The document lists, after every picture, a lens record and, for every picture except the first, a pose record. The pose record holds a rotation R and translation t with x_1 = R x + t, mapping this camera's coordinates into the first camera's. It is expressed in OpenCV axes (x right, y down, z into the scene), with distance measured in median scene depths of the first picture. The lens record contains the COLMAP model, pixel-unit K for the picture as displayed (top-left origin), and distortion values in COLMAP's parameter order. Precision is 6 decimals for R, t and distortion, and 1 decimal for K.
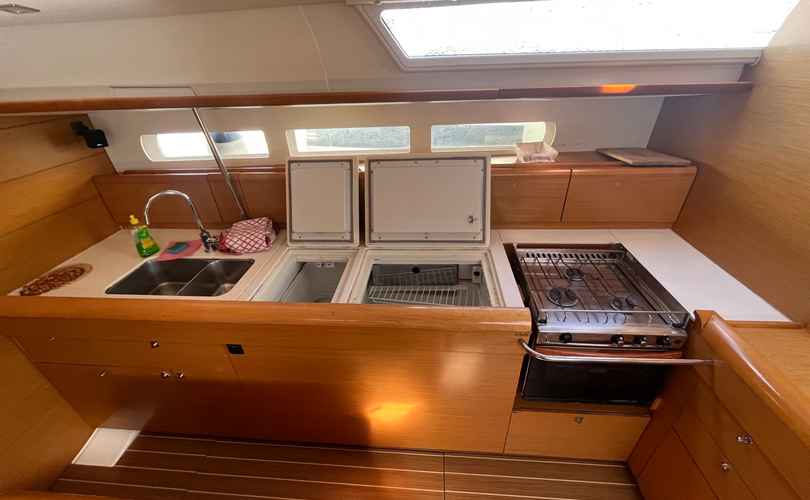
lens RADIAL K [[333.5, 0, 403.8], [0, 333.5, 256.5], [0, 0, 1]] dist [-0.000199, -0.000122]
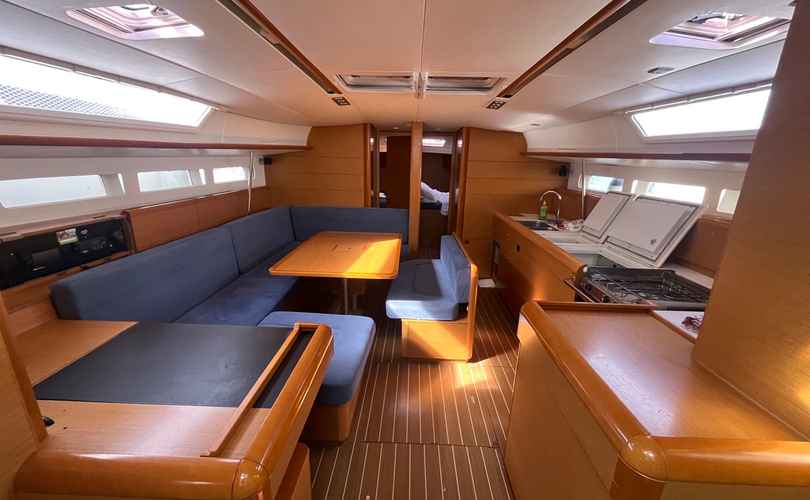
lens RADIAL K [[333.5, 0, 403.8], [0, 333.5, 256.5], [0, 0, 1]] dist [-0.000199, -0.000122]
pose [[0.051386, 0.312533, -0.948516, 1.485191], [-0.538475, 0.808554, 0.237244, 0.168045], [0.841073, 0.498561, 0.209839, -0.143325]]
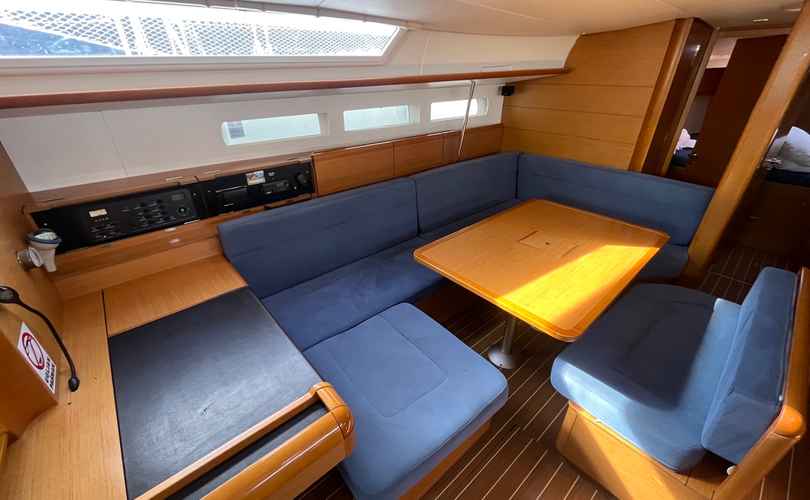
lens RADIAL K [[328.7, 0, 407.7], [0, 328.7, 251.2], [0, 0, 1]] dist [-0.000455, 0.000110]
pose [[-0.694324, 0.379677, -0.611359, 0.771938], [-0.346709, 0.567949, 0.746476, 0.031733], [0.630640, 0.730260, -0.262703, -0.012675]]
